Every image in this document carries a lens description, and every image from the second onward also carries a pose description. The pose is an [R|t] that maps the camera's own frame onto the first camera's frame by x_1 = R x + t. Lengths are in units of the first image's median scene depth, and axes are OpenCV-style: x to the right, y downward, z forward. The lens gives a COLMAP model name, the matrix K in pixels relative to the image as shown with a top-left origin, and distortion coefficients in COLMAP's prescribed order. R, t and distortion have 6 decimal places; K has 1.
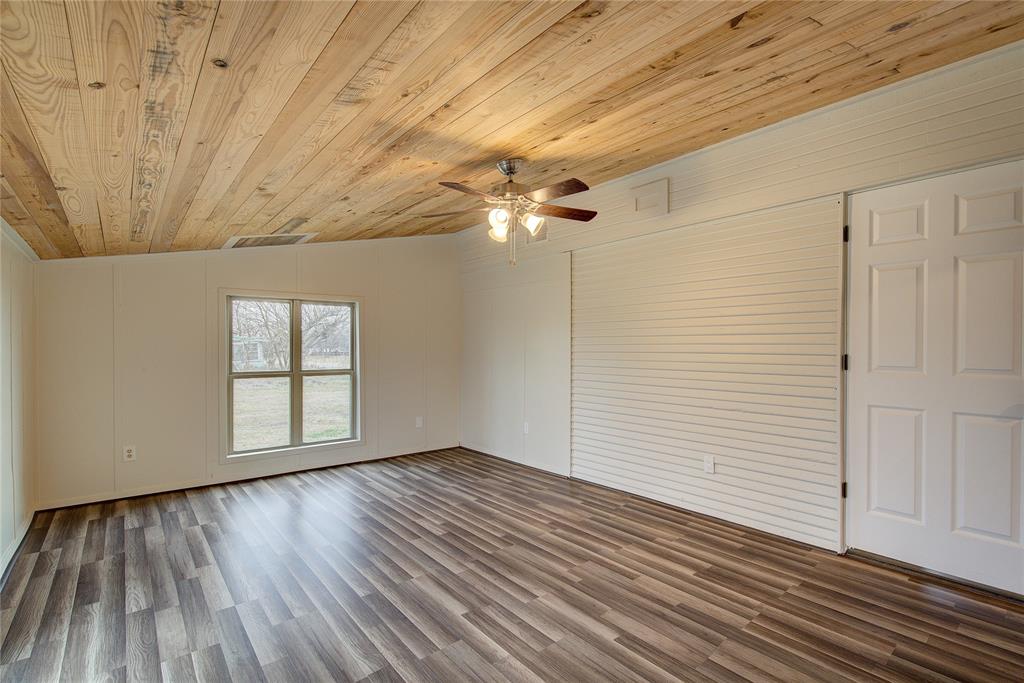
lens RADIAL K [[465.7, 0, 515.3], [0, 465.7, 343.7], [0, 0, 1]] dist [0.001216, -0.000017]
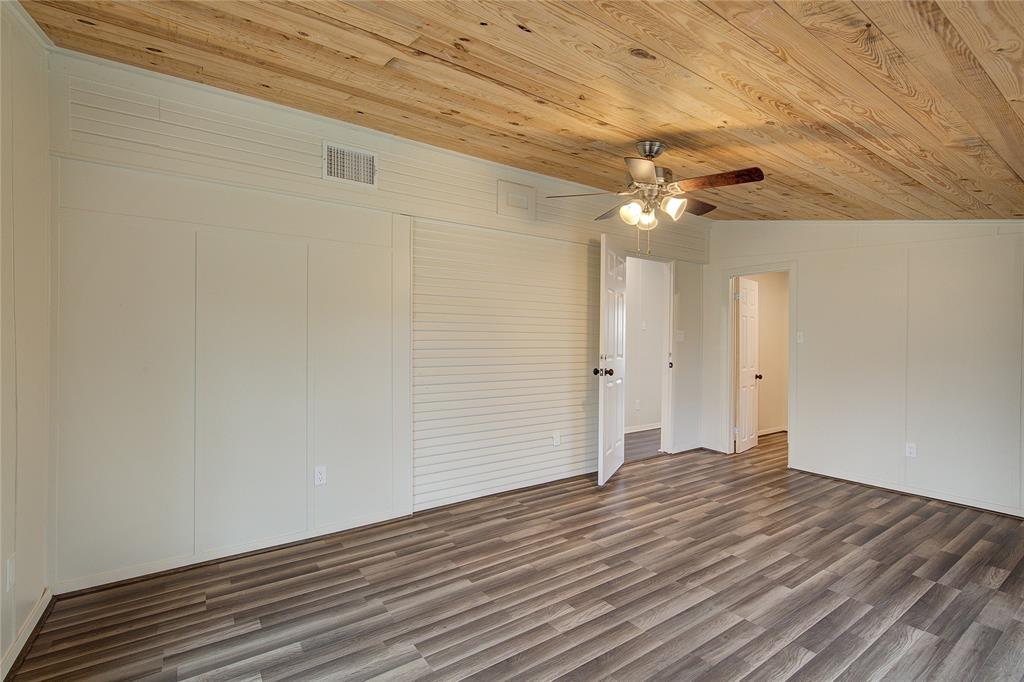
lens RADIAL K [[465.7, 0, 515.3], [0, 465.7, 343.2], [0, 0, 1]] dist [0.001216, -0.000017]
pose [[0.093250, -0.004675, 0.995632, -0.833778], [-0.009486, 0.999939, 0.005584, 0.002062], [-0.995598, -0.009965, 0.093200, 1.021171]]
